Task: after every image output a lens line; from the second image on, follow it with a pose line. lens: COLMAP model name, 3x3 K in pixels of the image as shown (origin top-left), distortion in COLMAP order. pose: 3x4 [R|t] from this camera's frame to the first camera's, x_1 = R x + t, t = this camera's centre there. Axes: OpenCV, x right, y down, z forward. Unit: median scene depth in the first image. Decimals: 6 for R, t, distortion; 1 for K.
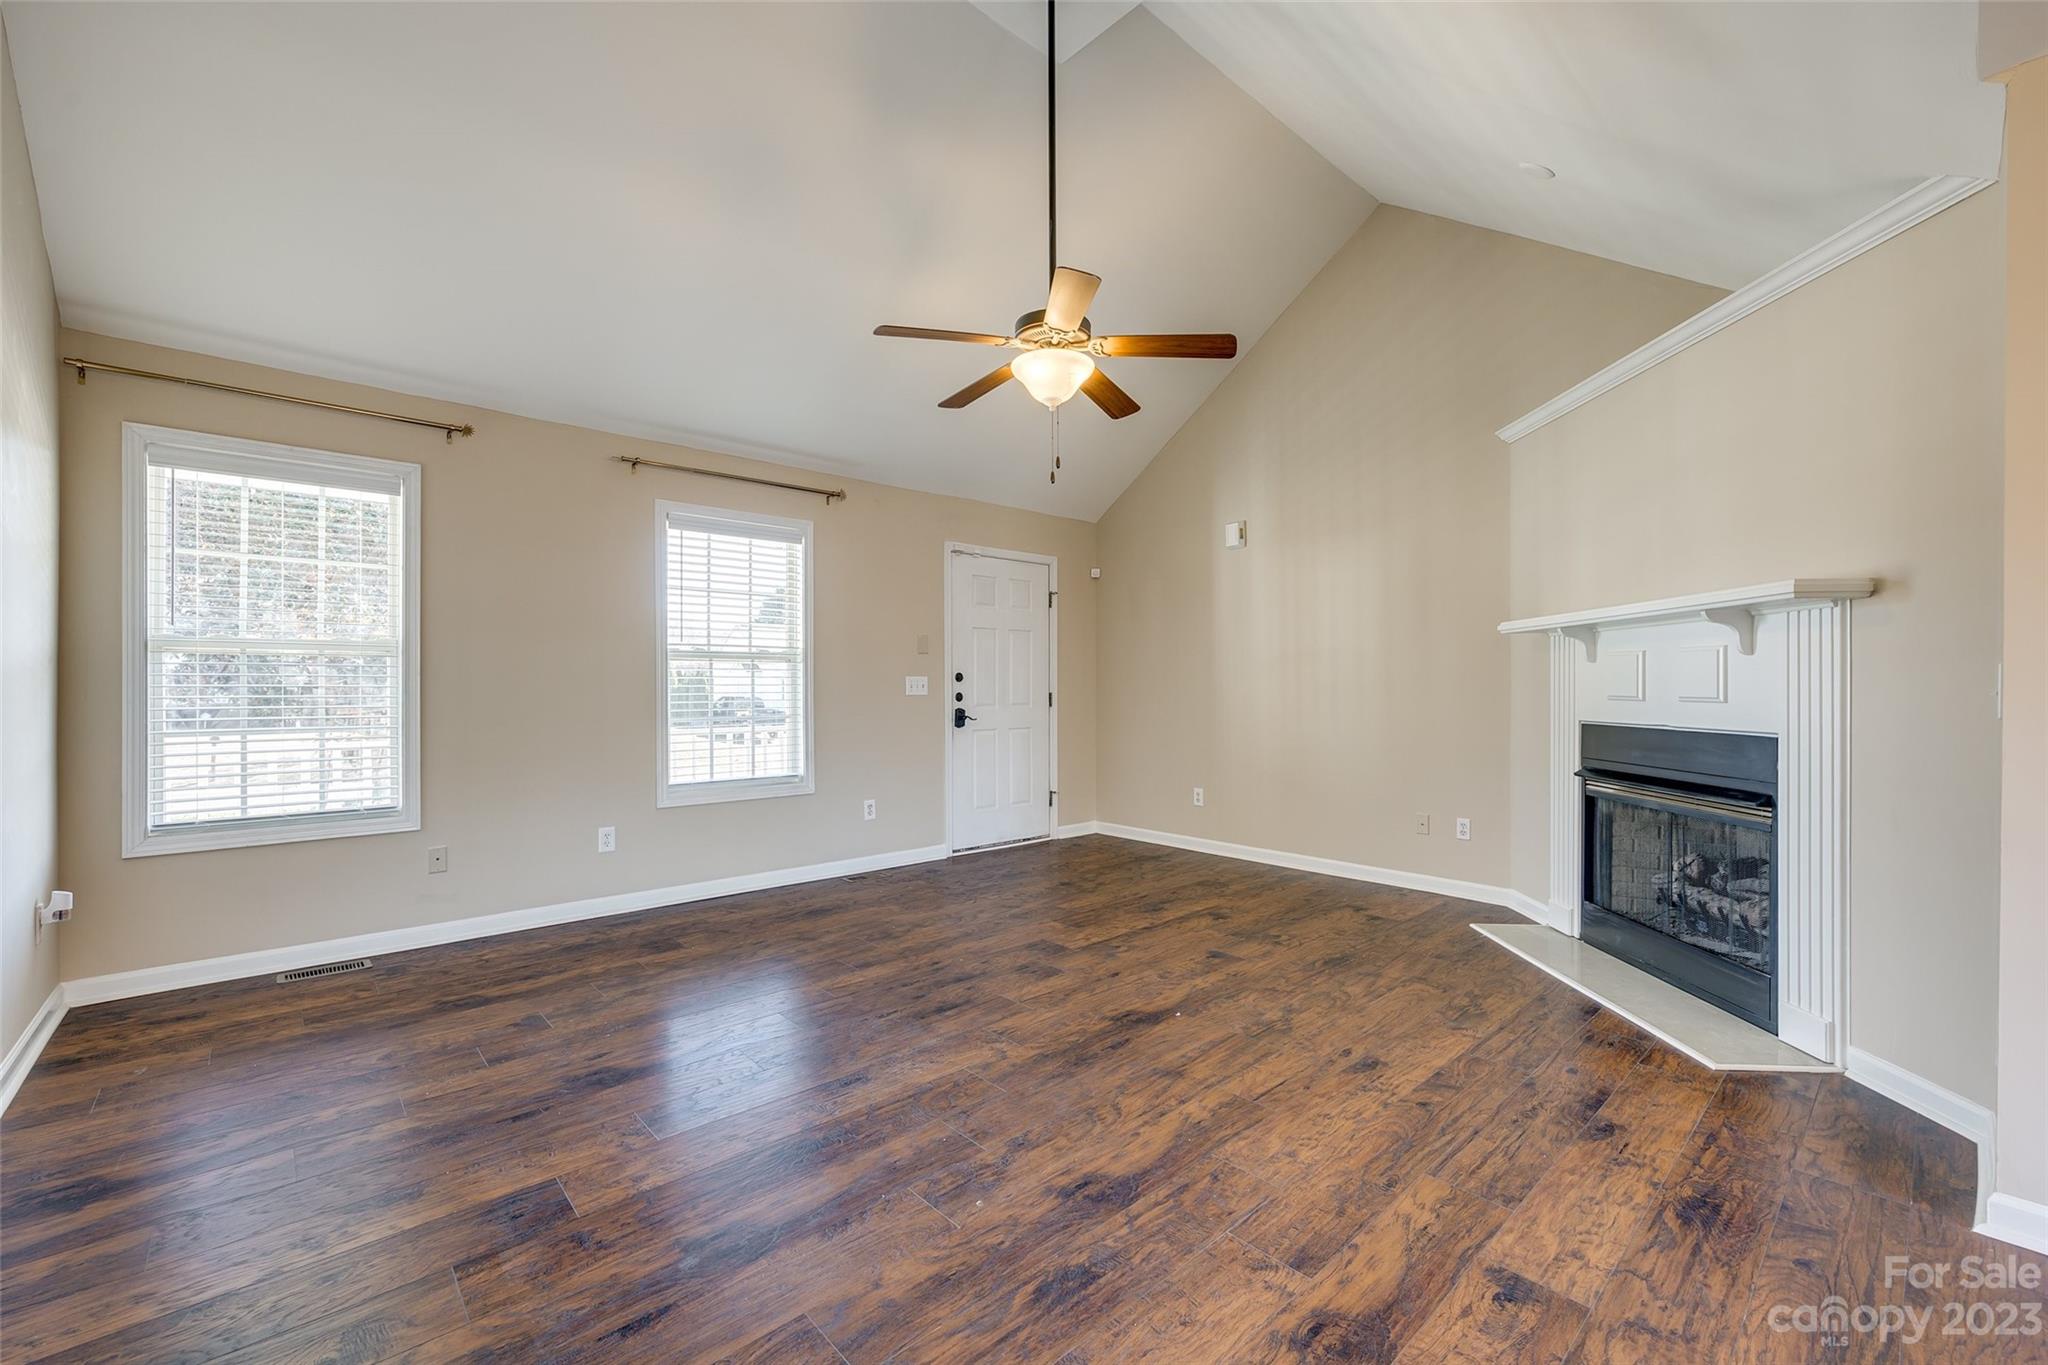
lens RADIAL K [[828.5, 0, 1019.8], [0, 828.5, 681.0], [0, 0, 1]] dist [-0.001188, 0.000024]
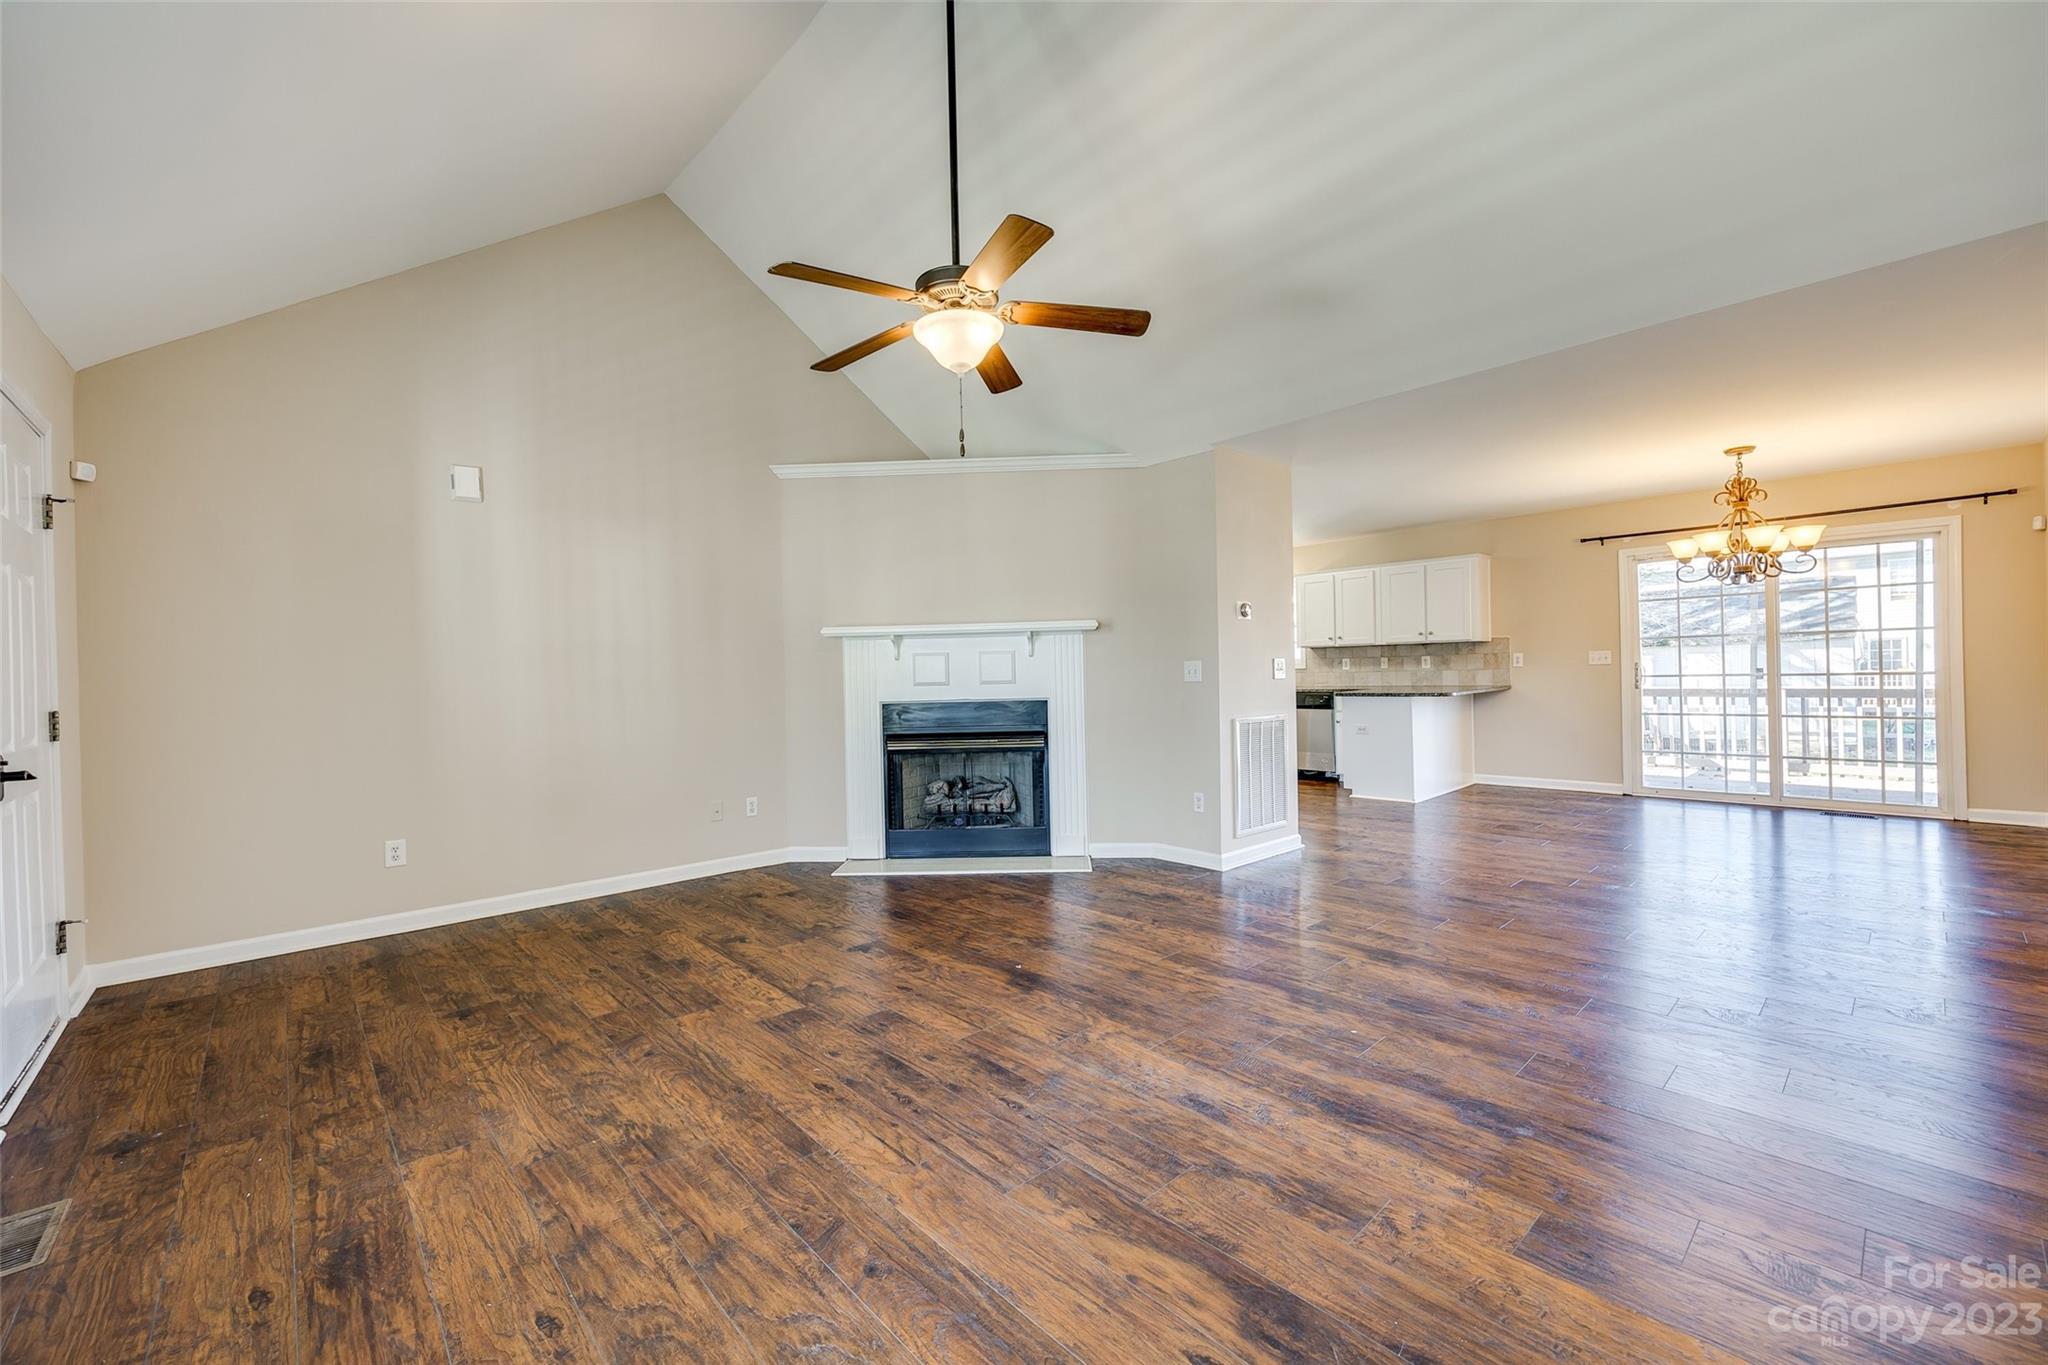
lens RADIAL K [[828.5, 0, 1019.8], [0, 828.5, 681.0], [0, 0, 1]] dist [-0.001188, 0.000024]
pose [[0.001524, -0.008666, 0.999961, -0.849659], [0.018402, 0.999793, 0.008636, 0.005660], [-0.999830, 0.018388, 0.001683, 0.908007]]
